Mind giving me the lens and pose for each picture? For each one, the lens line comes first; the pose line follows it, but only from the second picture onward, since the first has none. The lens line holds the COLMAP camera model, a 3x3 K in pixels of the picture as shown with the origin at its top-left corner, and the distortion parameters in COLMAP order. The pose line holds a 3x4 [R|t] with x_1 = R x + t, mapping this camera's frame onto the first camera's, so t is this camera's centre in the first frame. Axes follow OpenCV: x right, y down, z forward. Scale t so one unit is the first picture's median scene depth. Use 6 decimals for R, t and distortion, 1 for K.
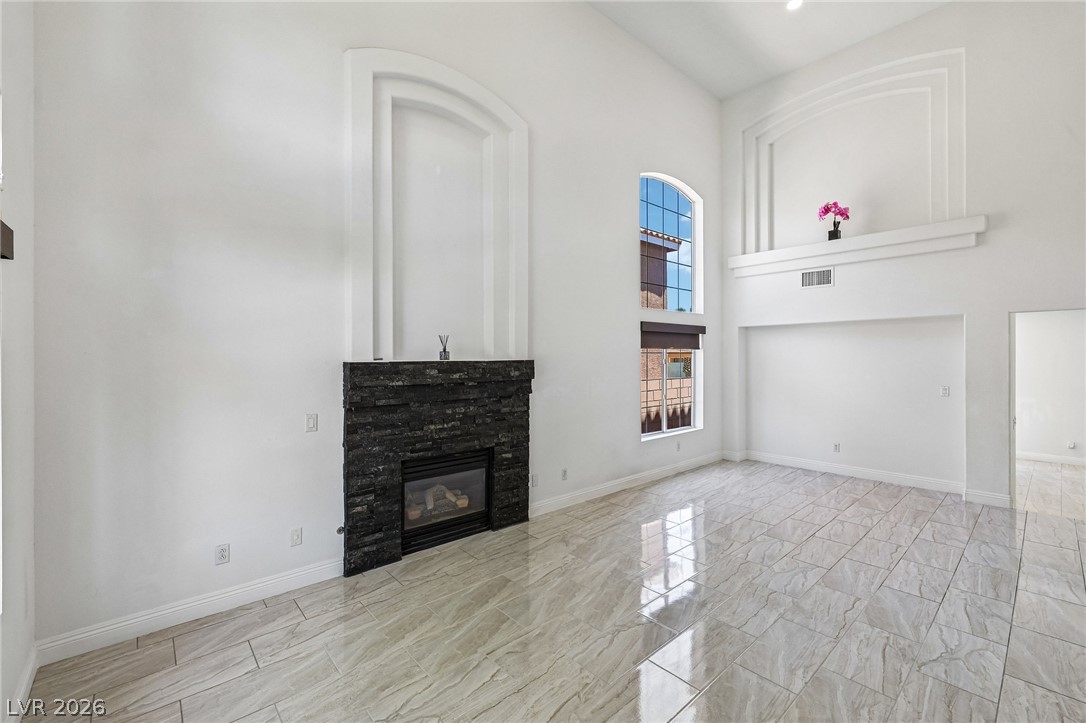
lens RADIAL K [[462.8, 0, 546.2], [0, 462.8, 358.9], [0, 0, 1]] dist [-0.002982, 0.001085]
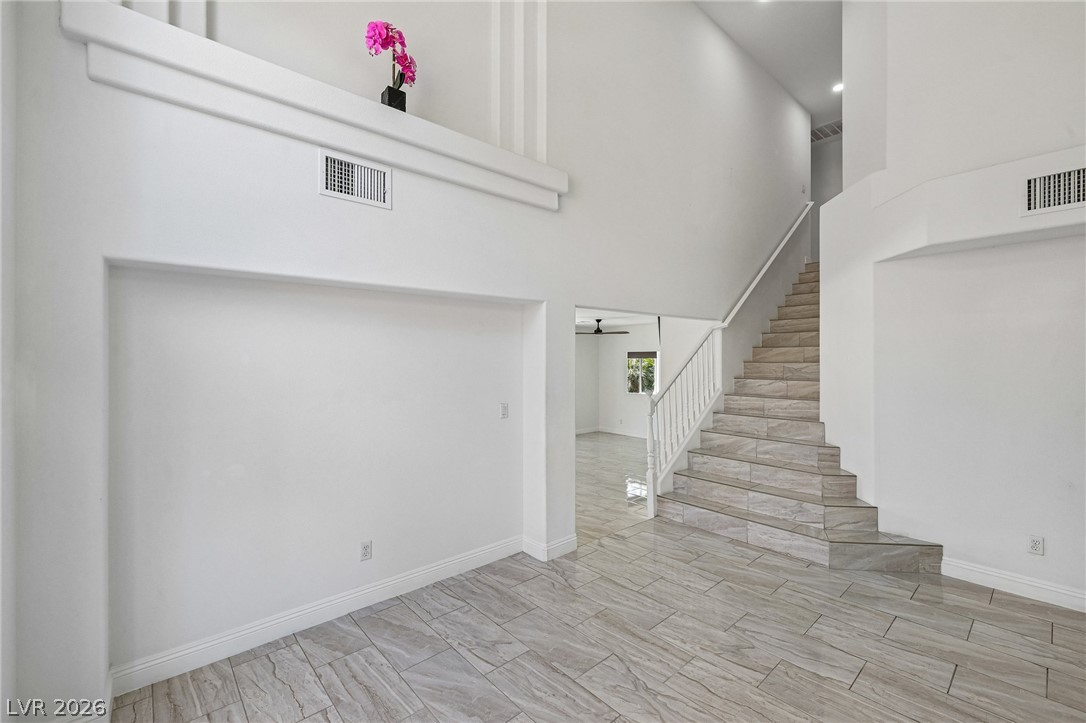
lens RADIAL K [[462.8, 0, 540.6], [0, 462.8, 355.9], [0, 0, 1]] dist [-0.002982, 0.001085]
pose [[0.020491, 0.006292, 0.999770, 0.222774], [0.002390, 0.999977, -0.006343, -0.008622], [-0.999787, 0.002519, 0.020476, 1.182821]]
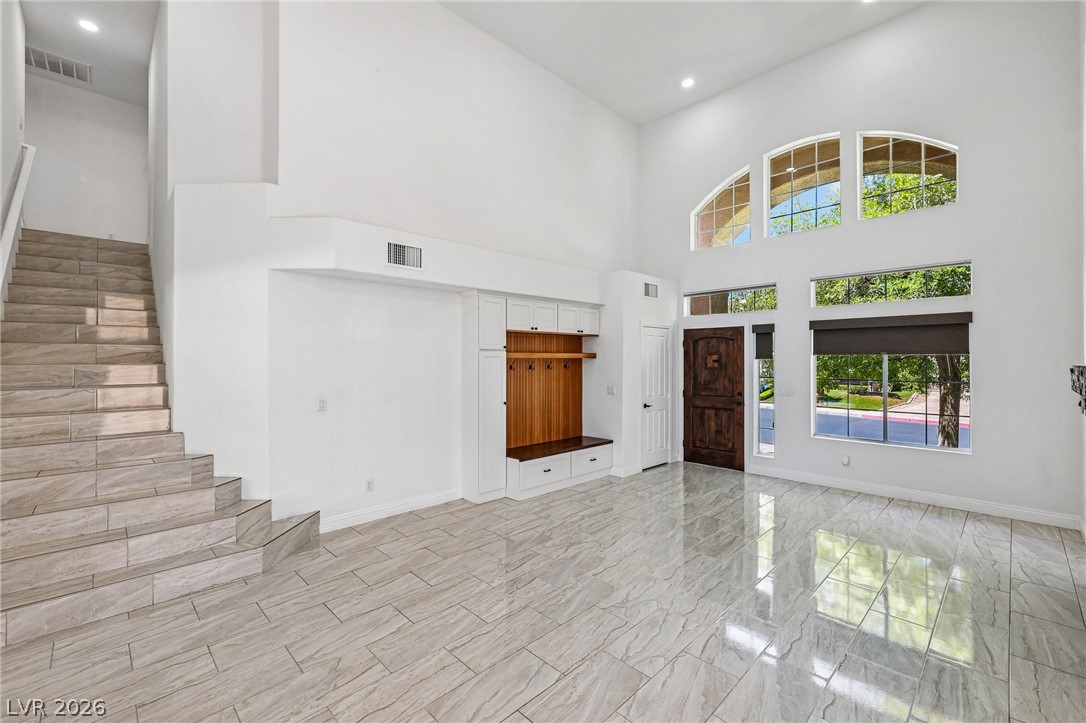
lens RADIAL K [[462.8, 0, 542.1], [0, 462.8, 352.3], [0, 0, 1]] dist [-0.002982, 0.001085]
pose [[-0.999263, 0.001332, -0.038367, 0.600414], [0.001709, 0.999950, -0.009802, -0.011205], [0.038352, -0.009861, -0.999216, 1.512504]]
